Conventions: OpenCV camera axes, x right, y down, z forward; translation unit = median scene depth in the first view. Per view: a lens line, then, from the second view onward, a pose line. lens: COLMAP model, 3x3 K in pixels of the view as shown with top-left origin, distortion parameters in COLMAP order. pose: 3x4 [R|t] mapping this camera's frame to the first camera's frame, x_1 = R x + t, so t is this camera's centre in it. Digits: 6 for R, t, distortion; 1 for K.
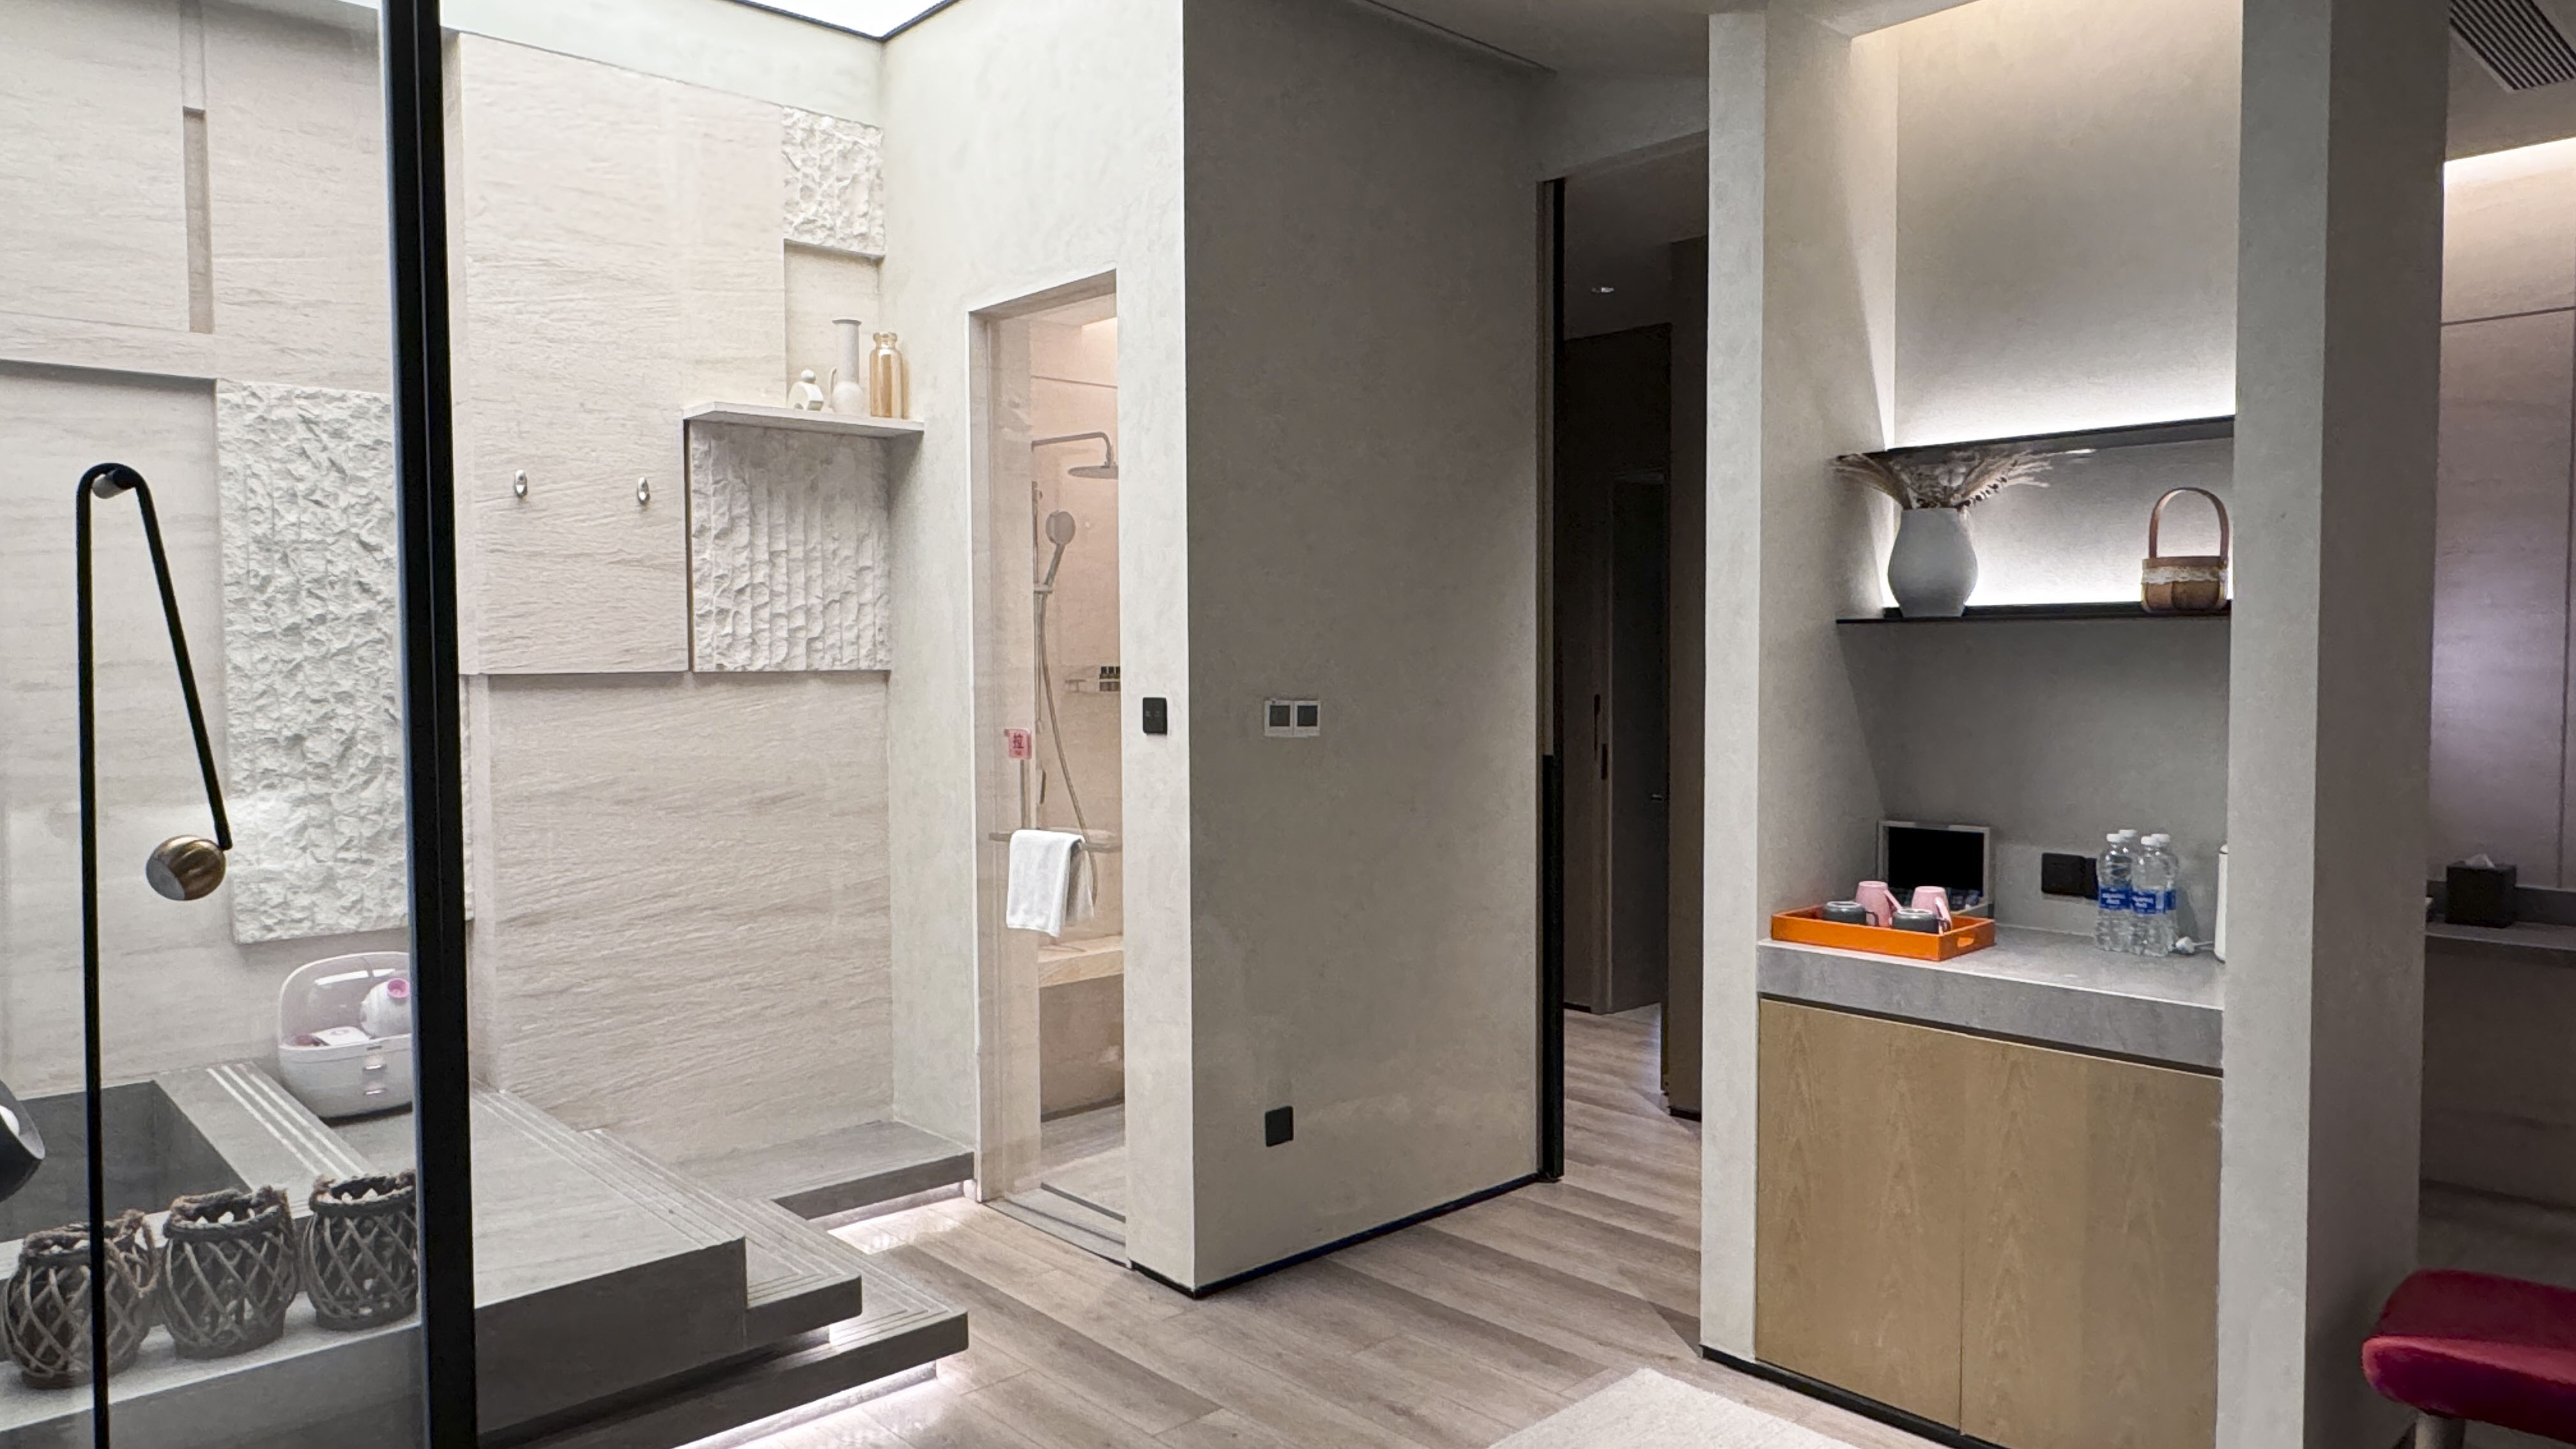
lens RADIAL K [[1650.0, 0, 1279.4], [0, 1650.0, 731.7], [0, 0, 1]] dist [-0.008490, -0.004231]
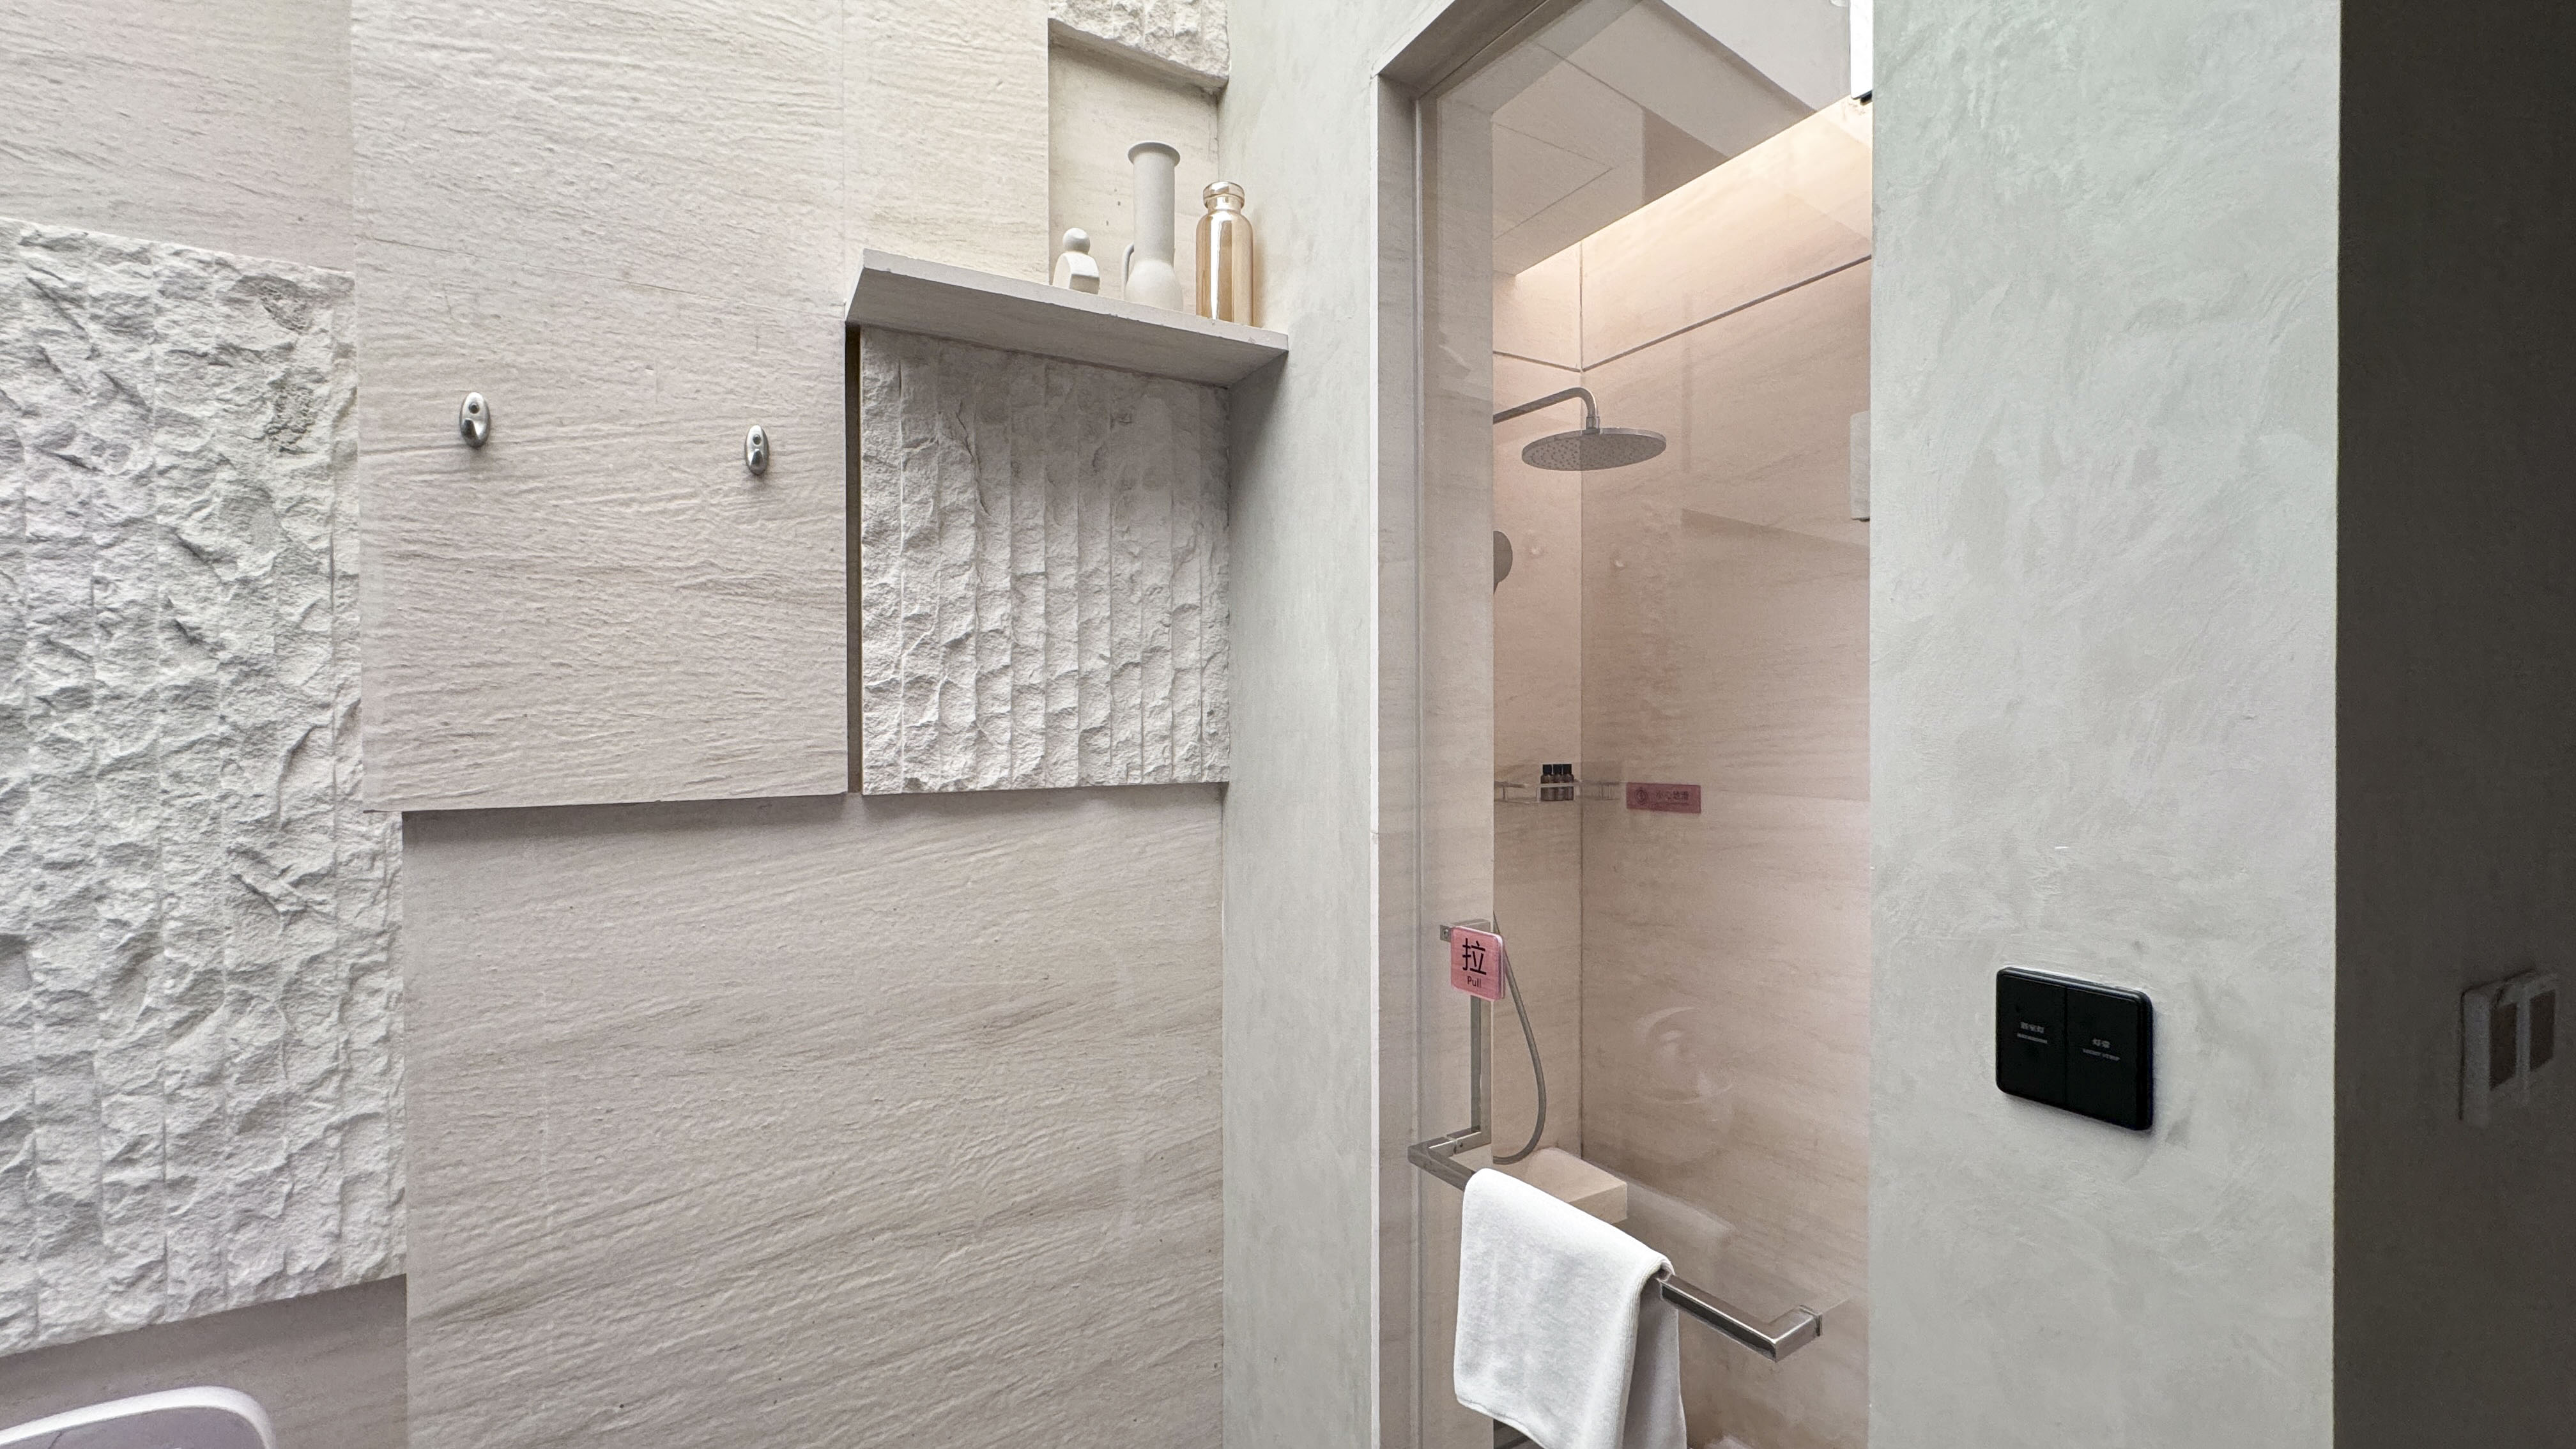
lens RADIAL K [[1010.9, 0, 1273.7], [0, 1010.9, 726.4], [0, 0, 1]] dist [-0.013754, -0.000016]
pose [[0.972289, 0.006526, -0.233691, -0.146783], [-0.014693, 0.999340, -0.033222, -0.048994], [0.233320, 0.035735, 0.971743, 0.704208]]
